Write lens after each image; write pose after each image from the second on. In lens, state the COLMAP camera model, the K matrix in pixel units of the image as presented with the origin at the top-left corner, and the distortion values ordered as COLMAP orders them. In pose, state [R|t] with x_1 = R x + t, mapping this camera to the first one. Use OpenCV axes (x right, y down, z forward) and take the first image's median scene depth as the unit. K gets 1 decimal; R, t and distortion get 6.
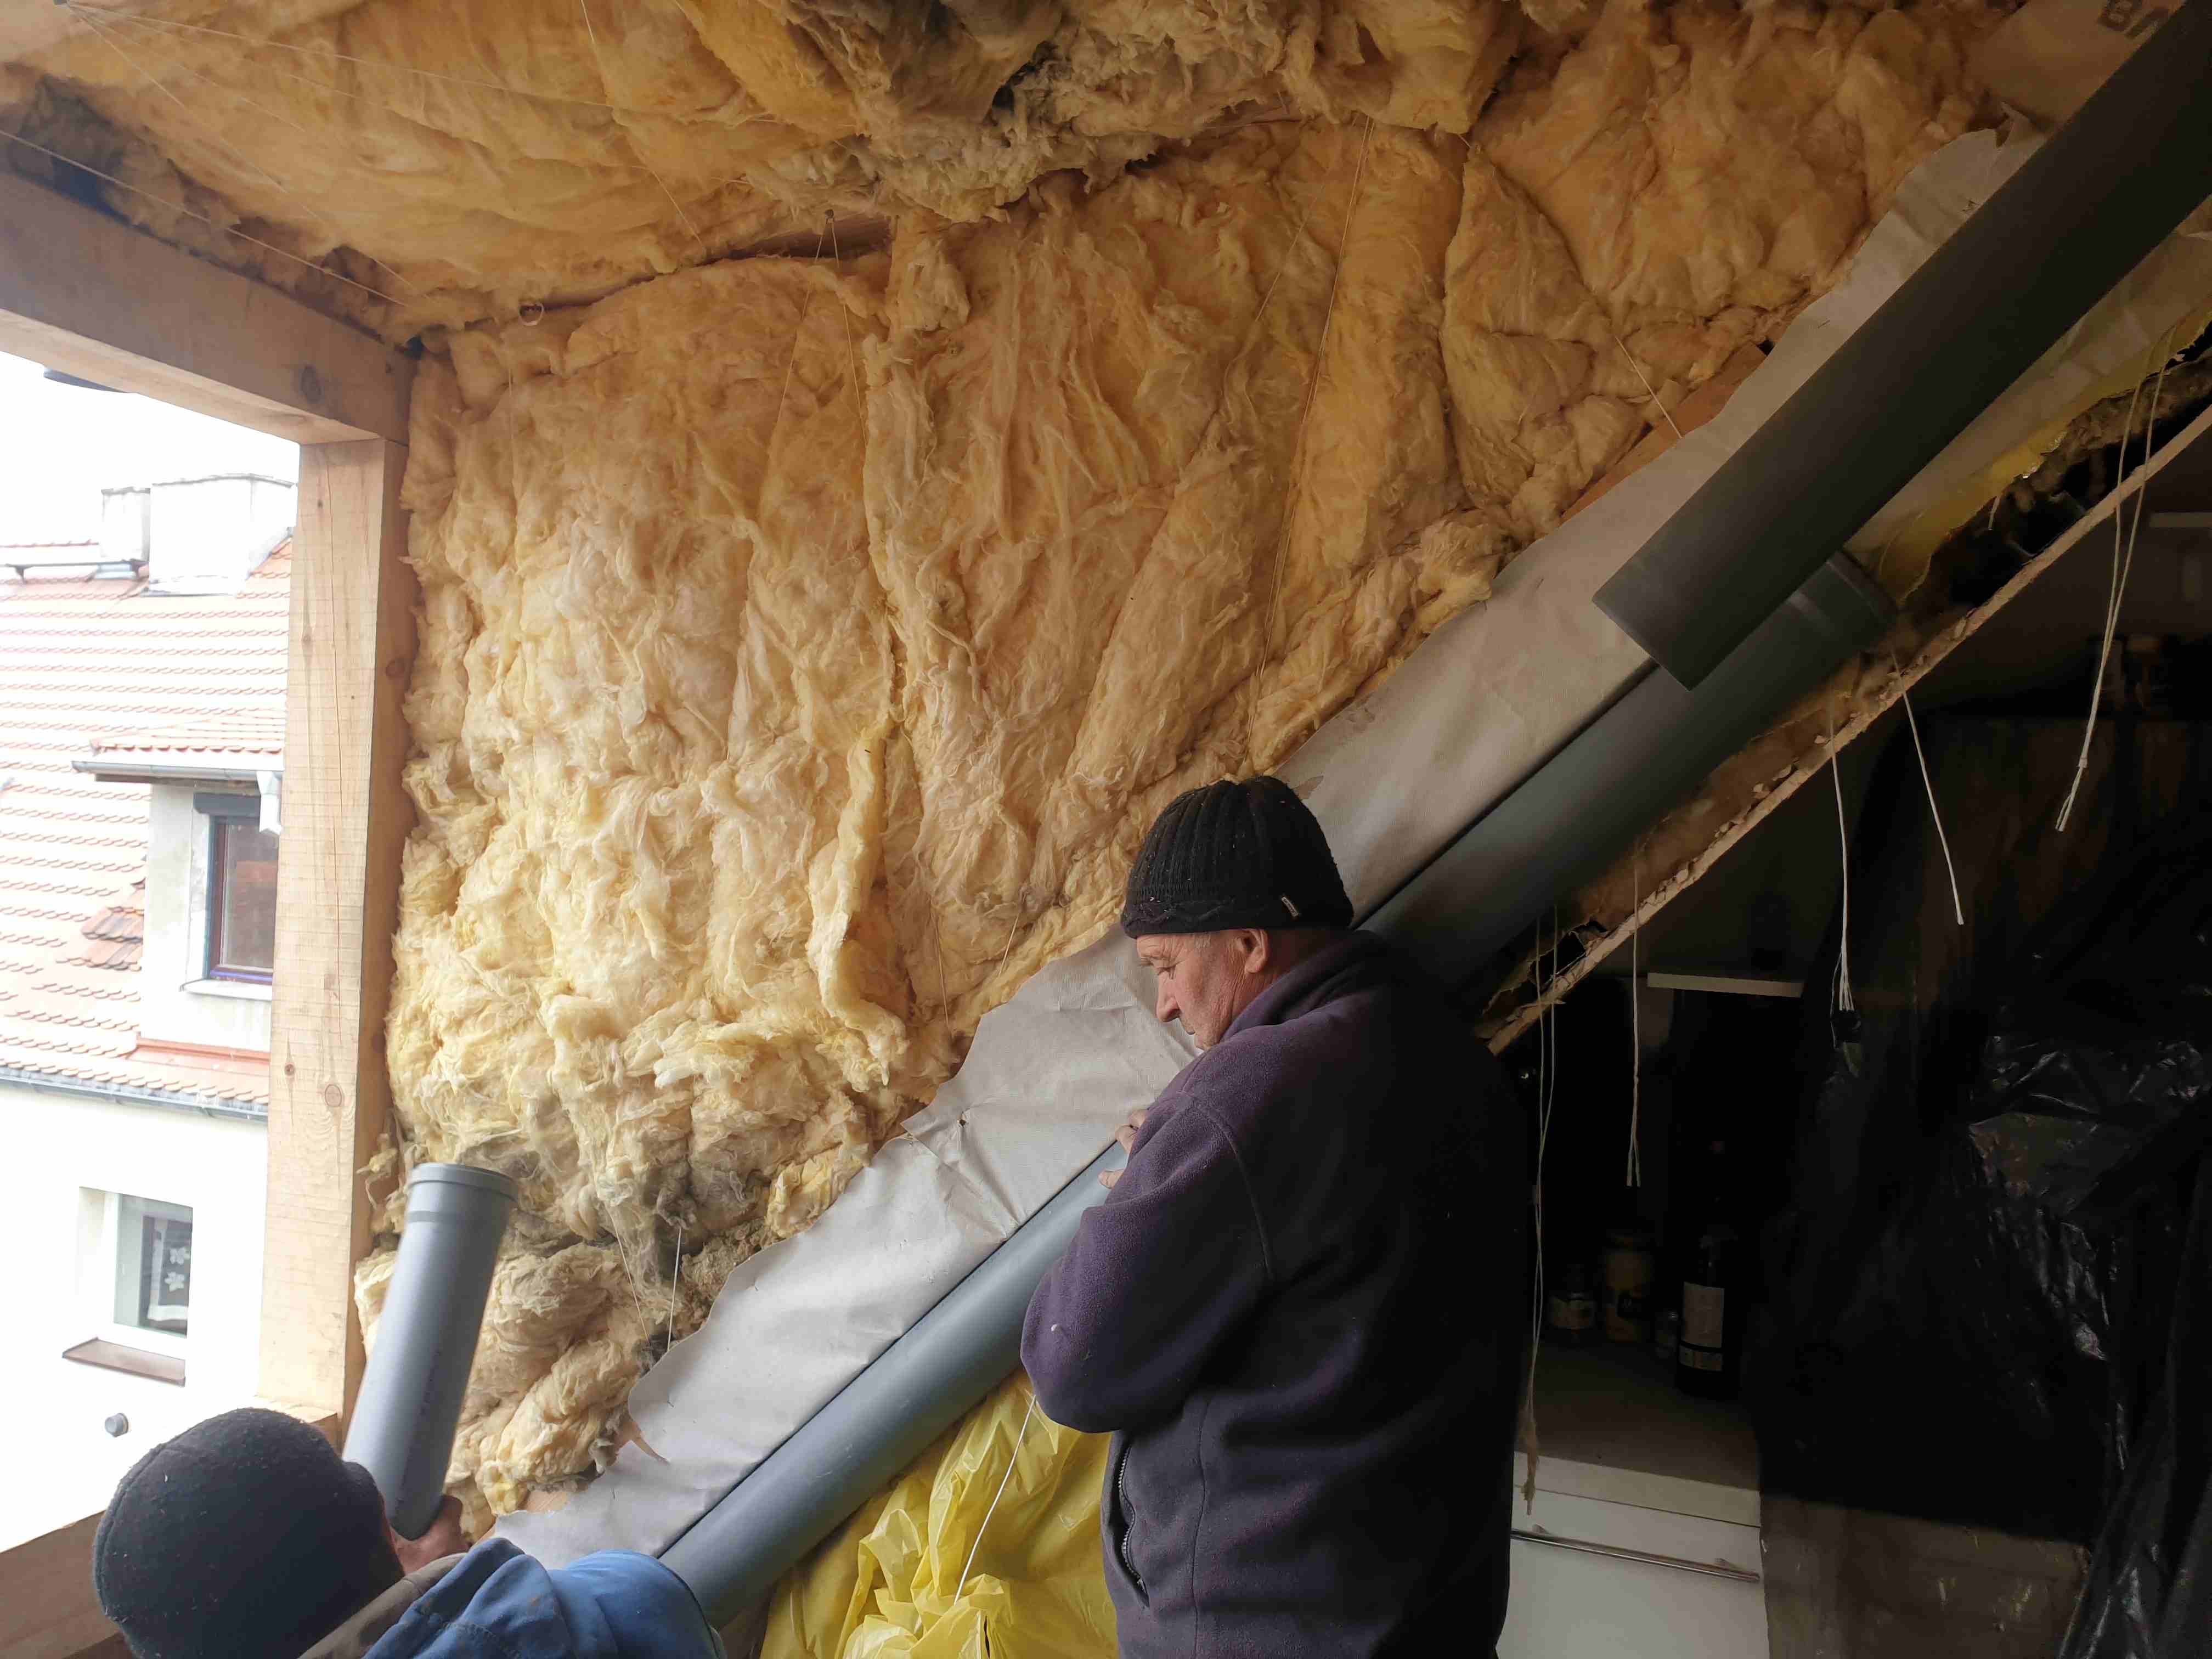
lens RADIAL K [[1782.9, 0, 1106.0], [0, 1782.9, 829.5], [0, 0, 1]] dist [0.087387, -0.186899]
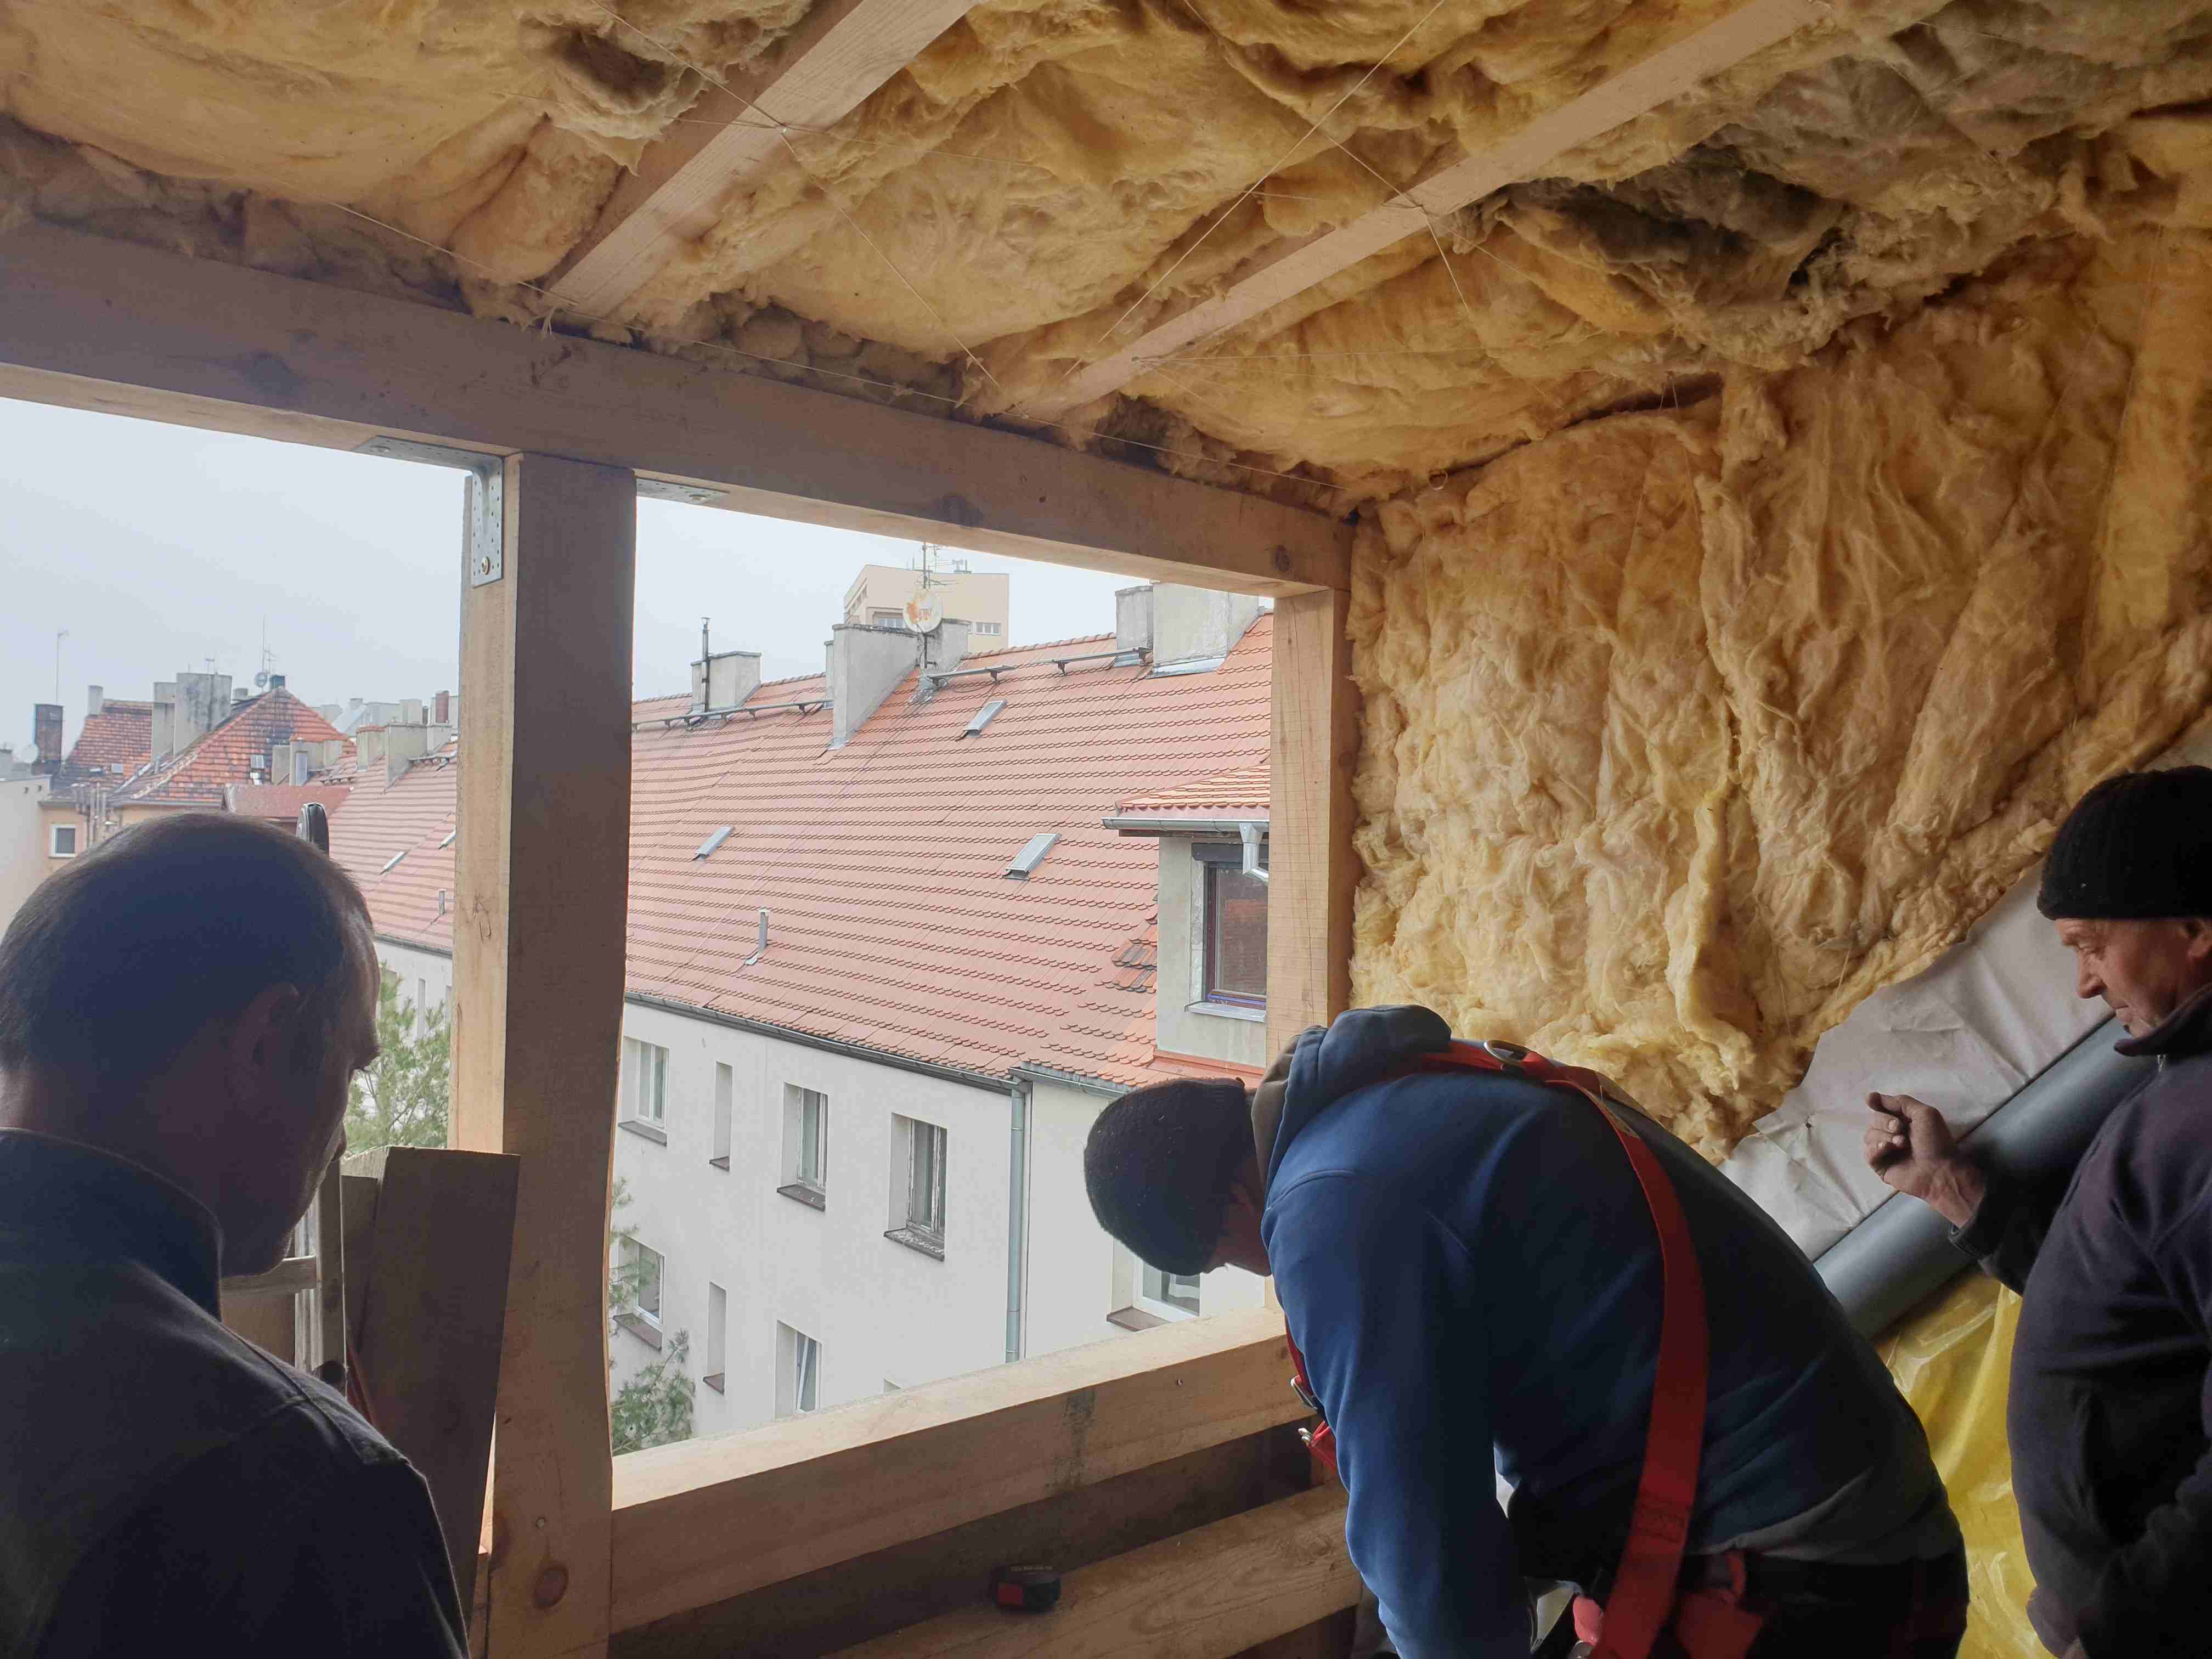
lens RADIAL K [[1740.0, 0, 1106.0], [0, 1740.0, 829.5], [0, 0, 1]] dist [-0.037198, 0.050747]
pose [[0.869090, -0.030572, -0.493709, 0.087619], [0.020444, 0.999455, -0.025900, -0.008620], [0.494232, 0.012416, 0.869242, -0.214253]]
